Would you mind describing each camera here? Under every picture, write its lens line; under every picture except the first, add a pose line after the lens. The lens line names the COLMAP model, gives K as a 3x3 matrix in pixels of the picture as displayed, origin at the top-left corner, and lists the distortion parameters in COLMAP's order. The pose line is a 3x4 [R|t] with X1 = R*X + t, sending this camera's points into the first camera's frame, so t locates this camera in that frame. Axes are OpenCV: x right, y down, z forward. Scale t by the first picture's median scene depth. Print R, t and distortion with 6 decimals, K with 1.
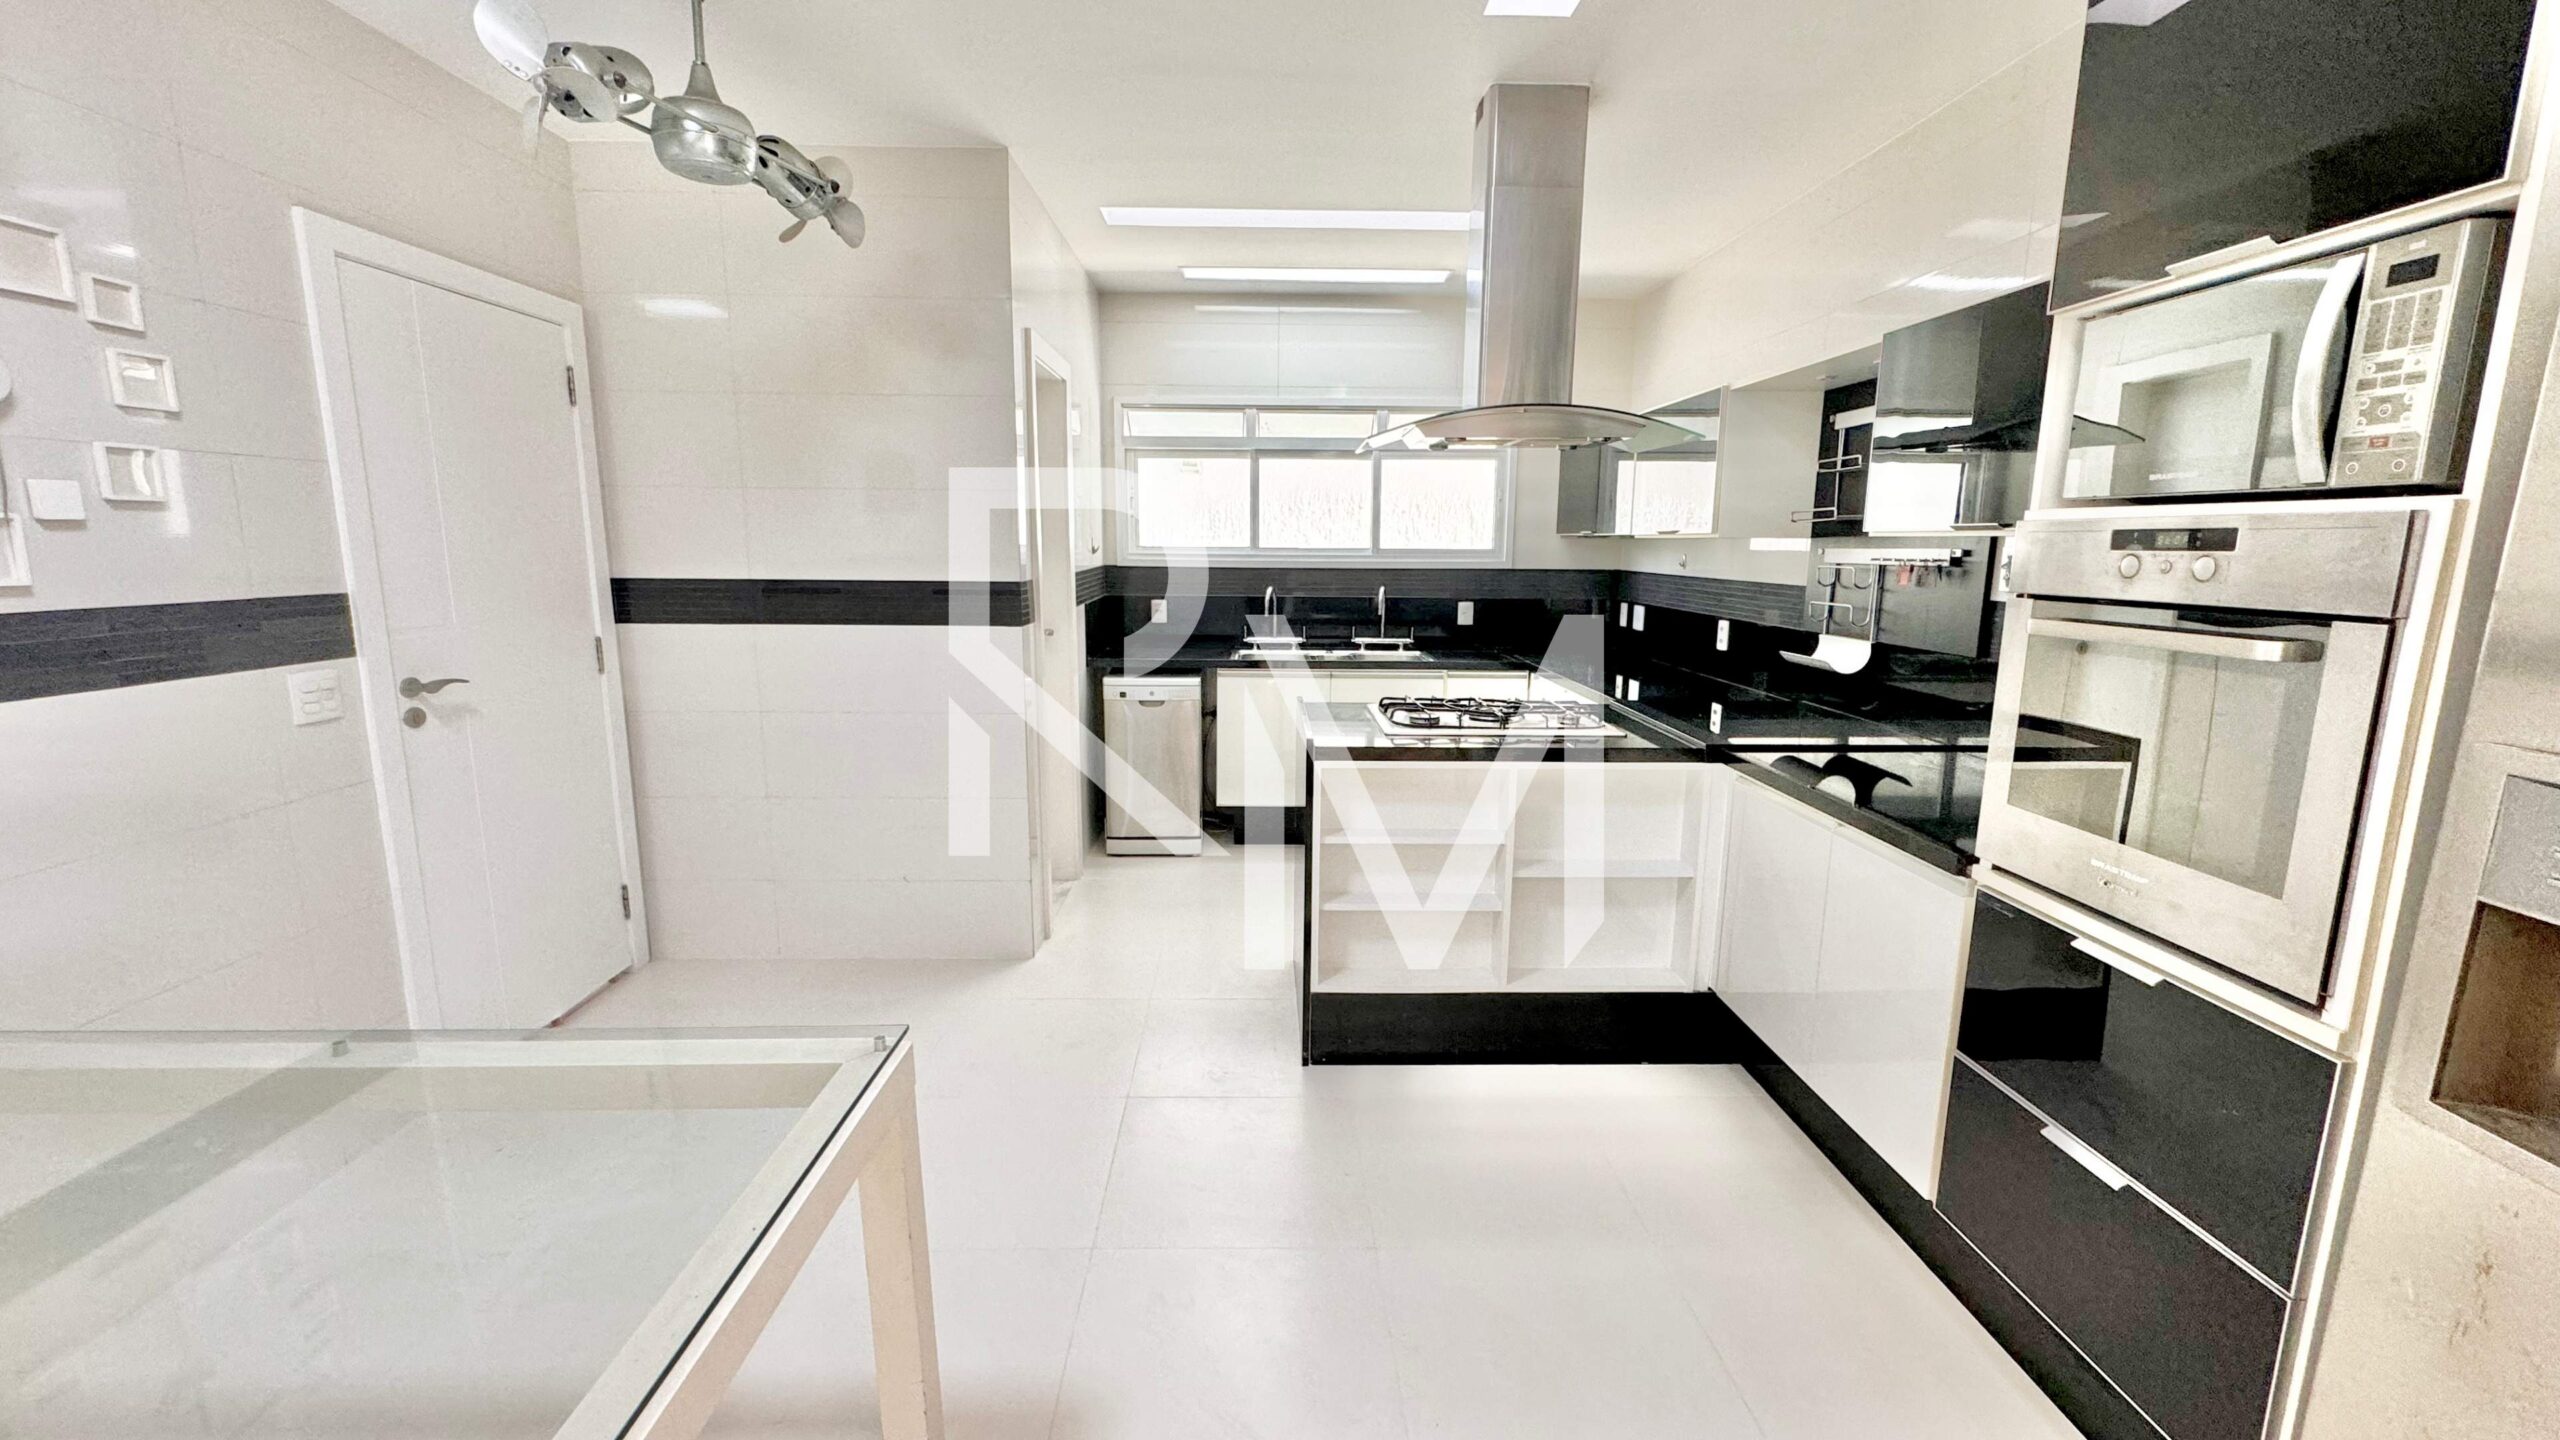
lens RADIAL K [[1033.8, 0, 1280.0], [0, 1033.8, 720.0], [0, 0, 1]] dist [0.000681, 0.000390]
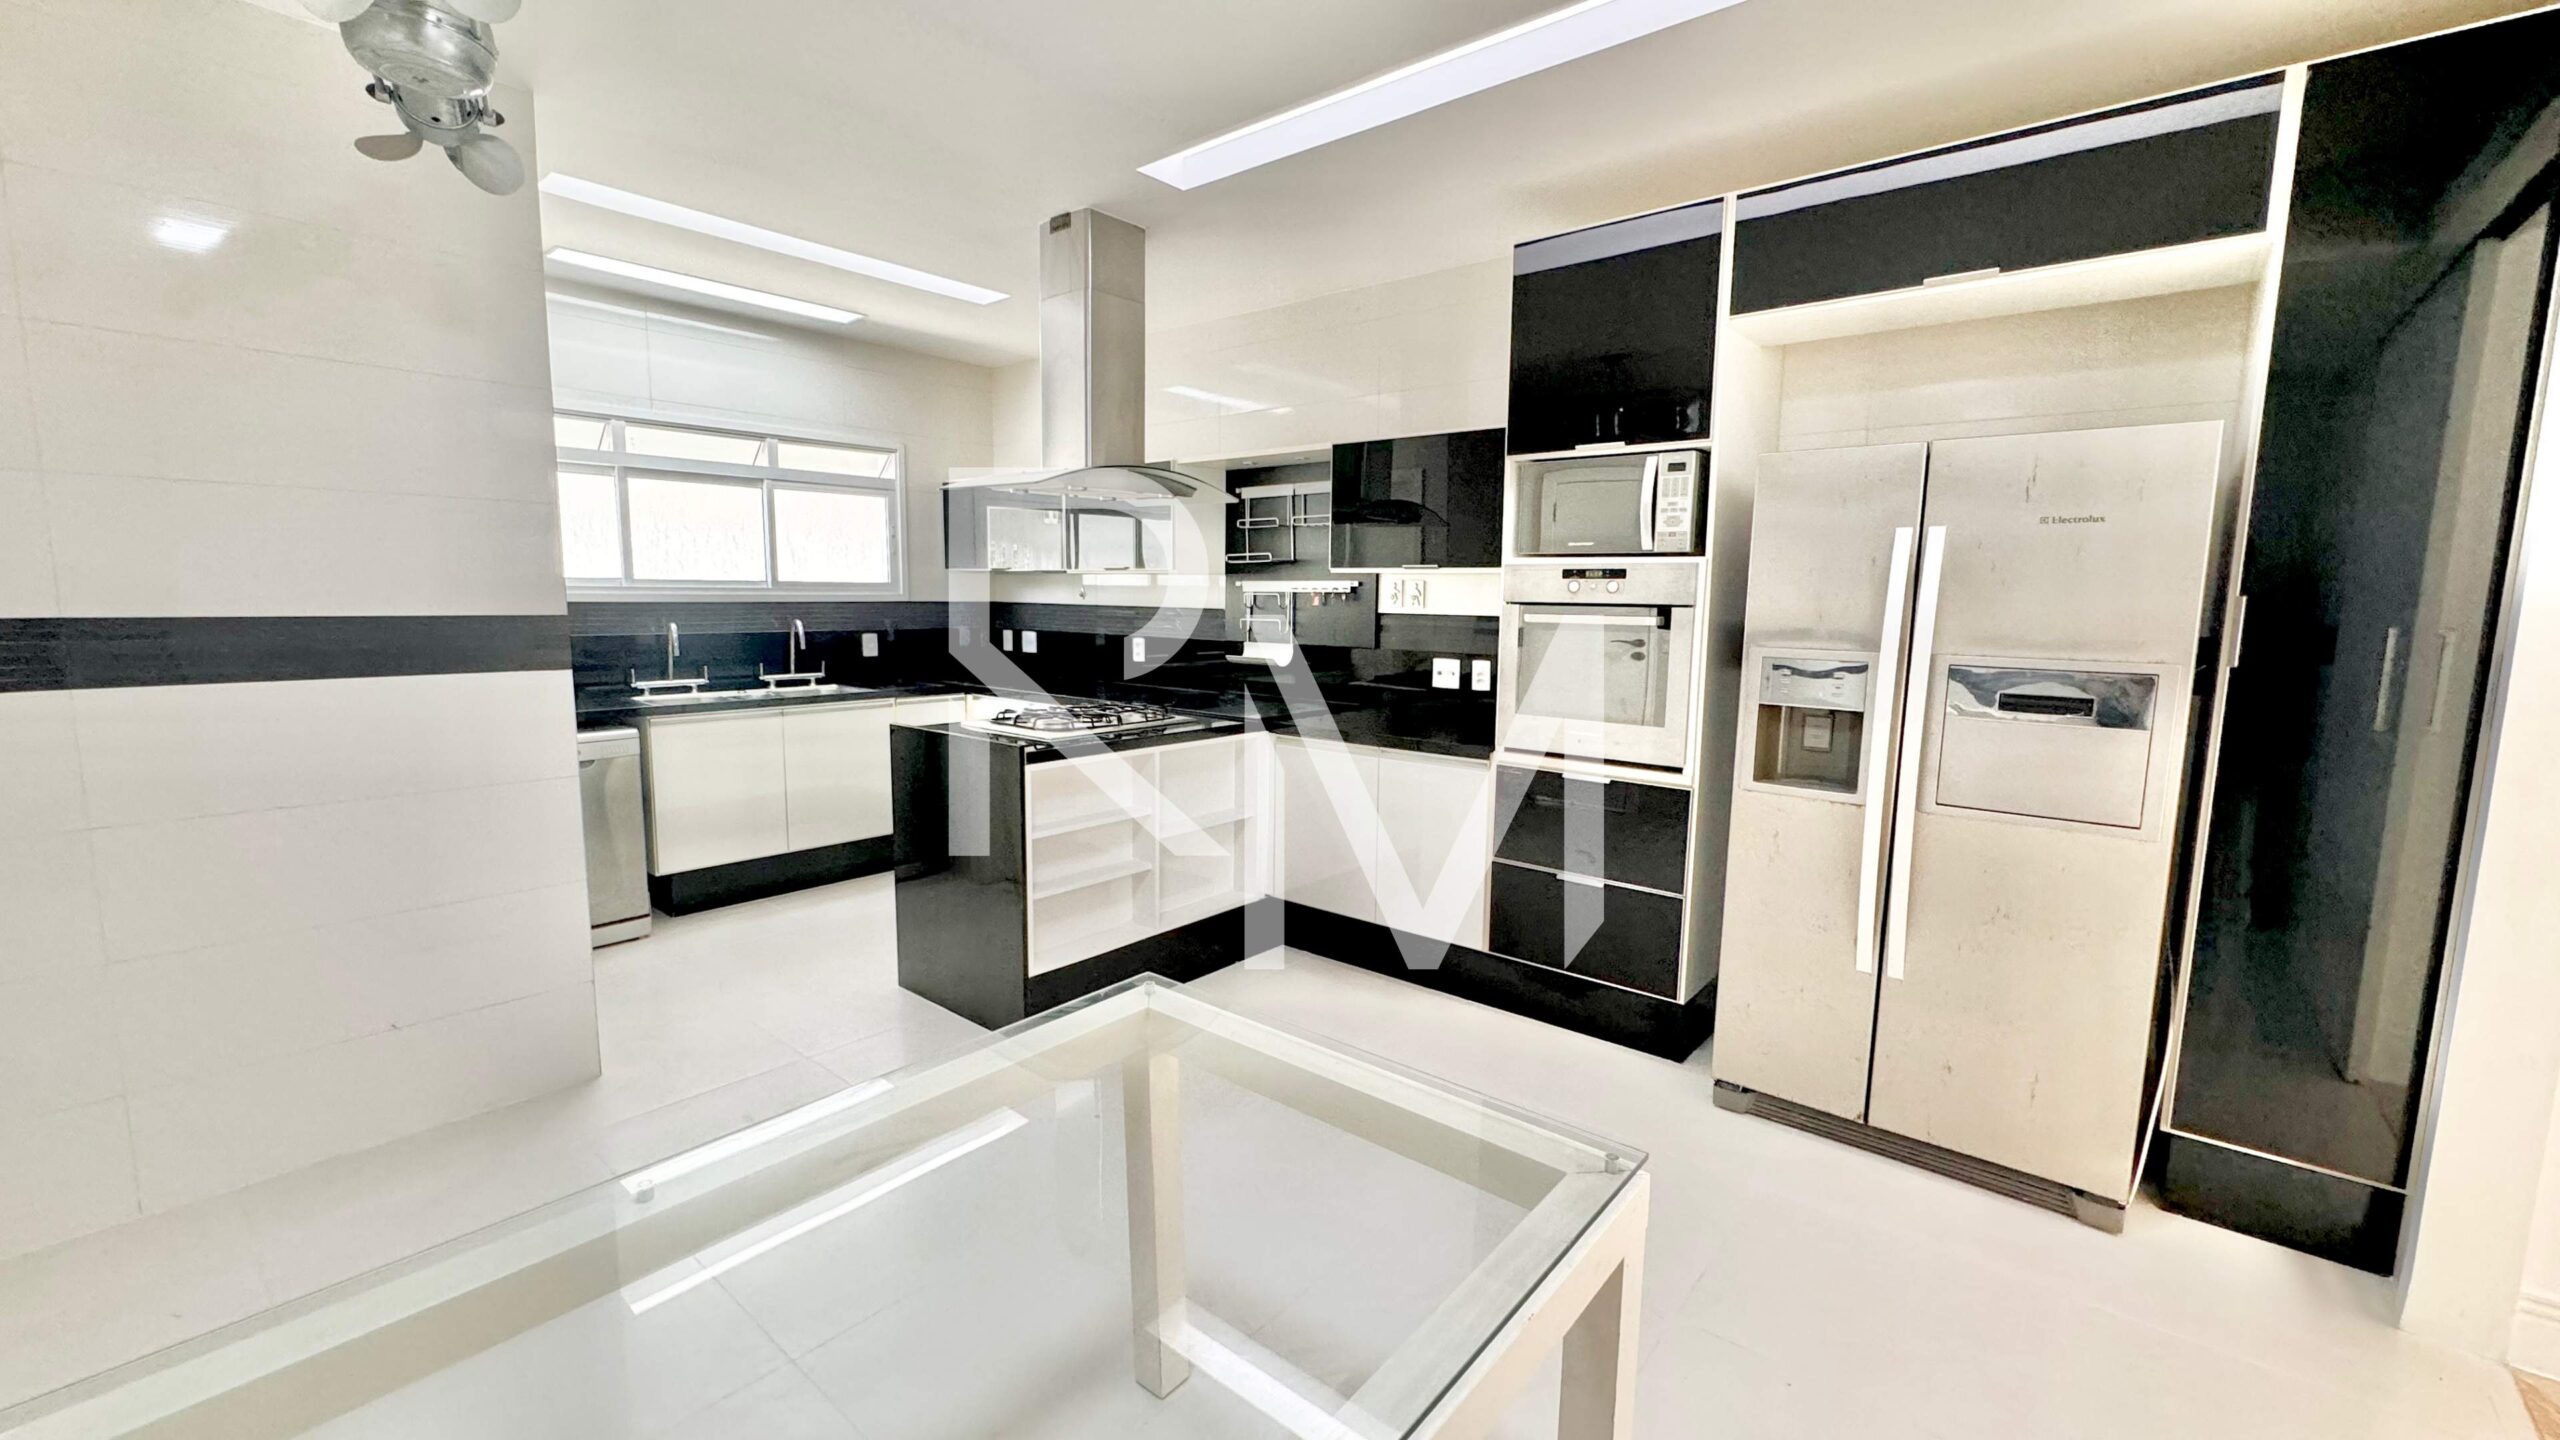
lens RADIAL K [[1033.8, 0, 1280.0], [0, 1033.8, 720.0], [0, 0, 1]] dist [0.000681, 0.000390]
pose [[0.651731, -0.093531, 0.752661, -0.562801], [0.122471, 0.992322, 0.017265, 0.004481], [-0.748497, 0.080928, 0.658181, 0.047981]]
